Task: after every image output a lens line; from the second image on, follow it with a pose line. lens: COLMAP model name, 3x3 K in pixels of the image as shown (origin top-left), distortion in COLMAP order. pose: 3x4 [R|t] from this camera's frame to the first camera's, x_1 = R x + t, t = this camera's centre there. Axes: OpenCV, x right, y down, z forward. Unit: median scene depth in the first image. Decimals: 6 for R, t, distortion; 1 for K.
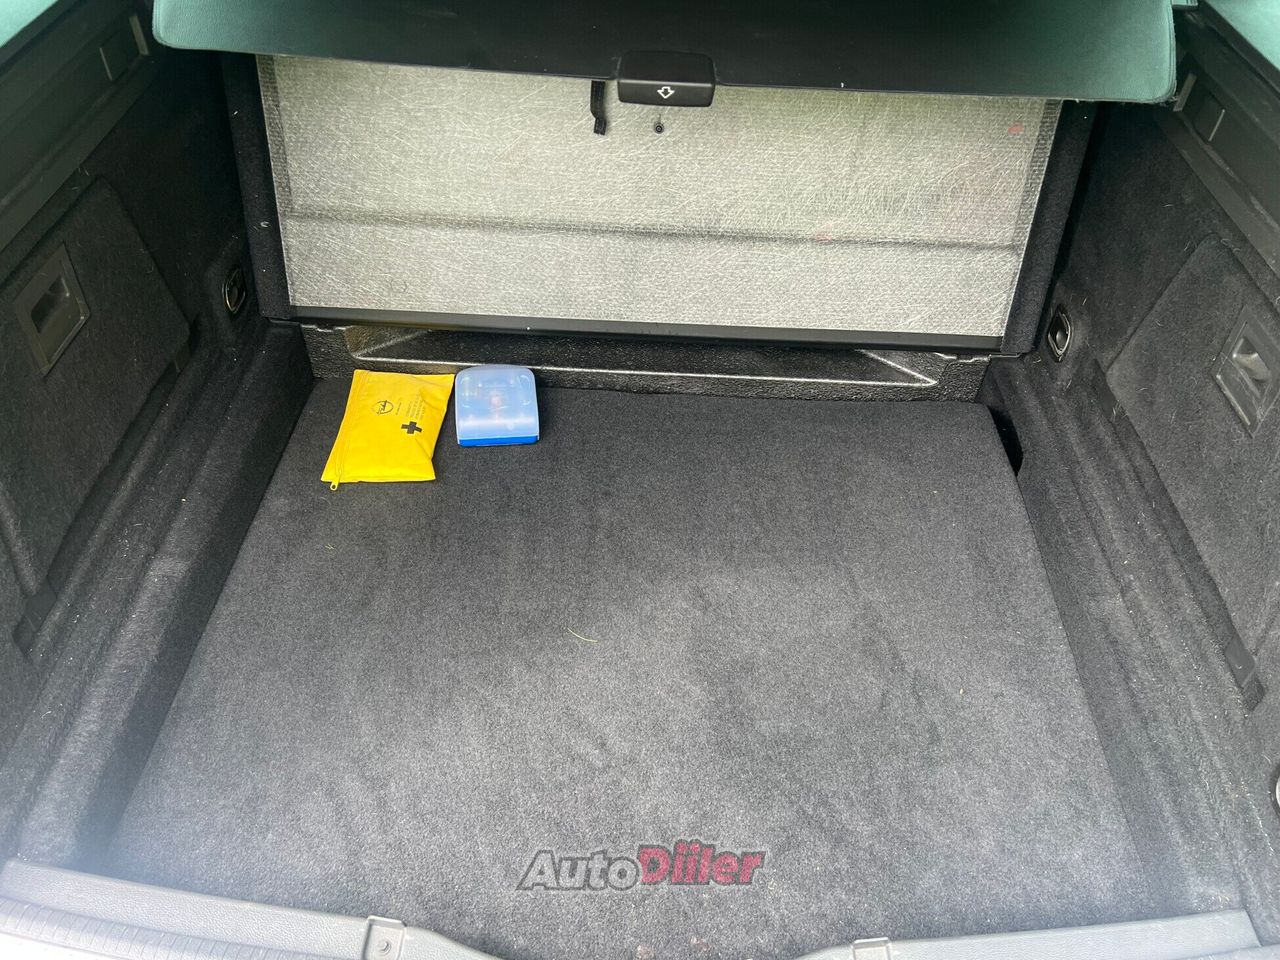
lens RADIAL K [[979.4, 0, 640.0], [0, 979.4, 480.0], [0, 0, 1]] dist [0.005246, -0.021110]
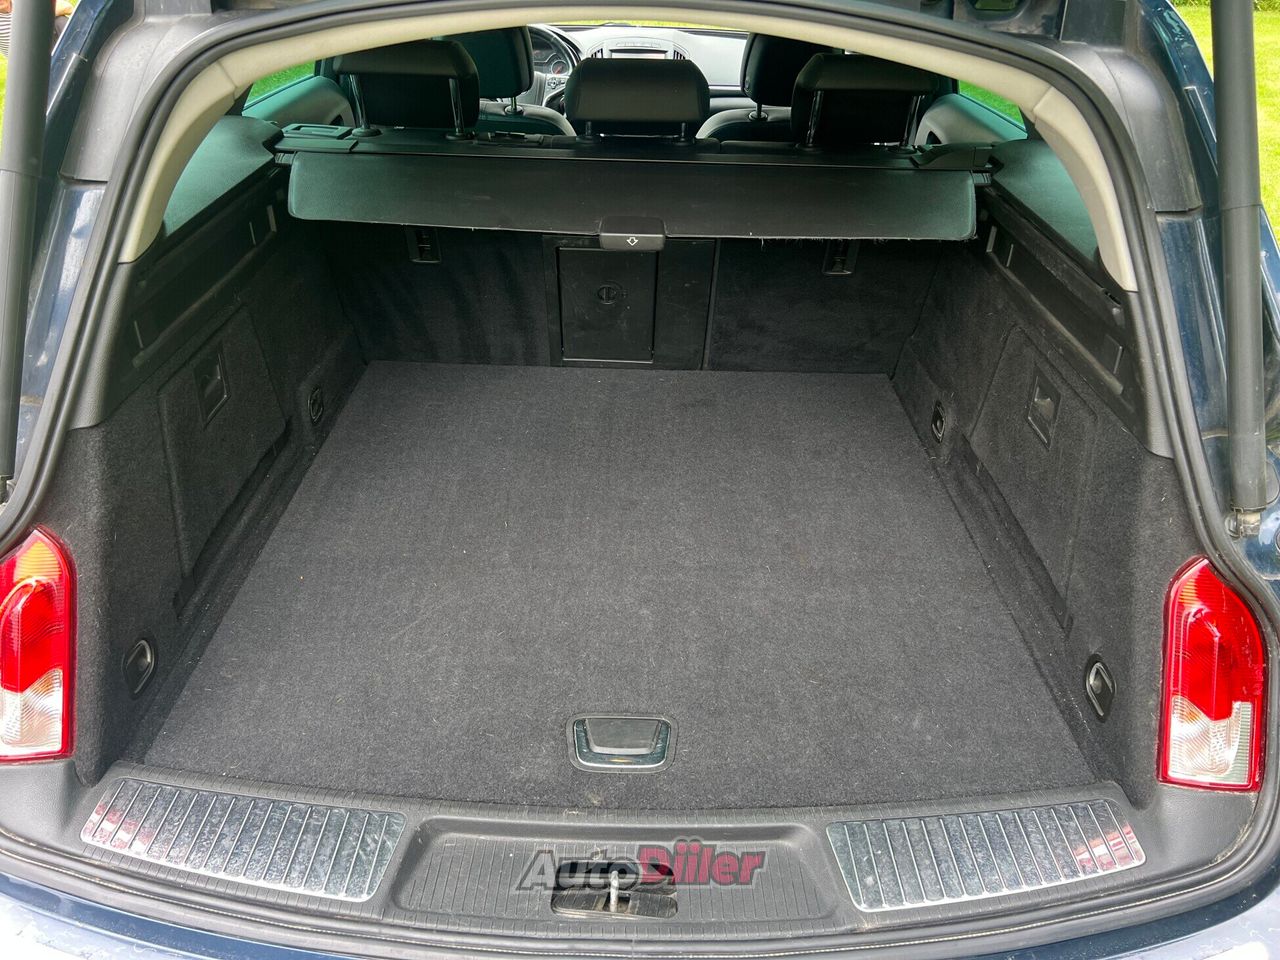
lens RADIAL K [[979.4, 0, 640.0], [0, 979.4, 480.0], [0, 0, 1]] dist [0.005246, -0.021110]
pose [[0.999677, -0.024155, 0.007892, 0.015989], [0.025323, 0.972745, -0.230492, 0.278585], [-0.002110, 0.230617, 0.973042, -0.336864]]
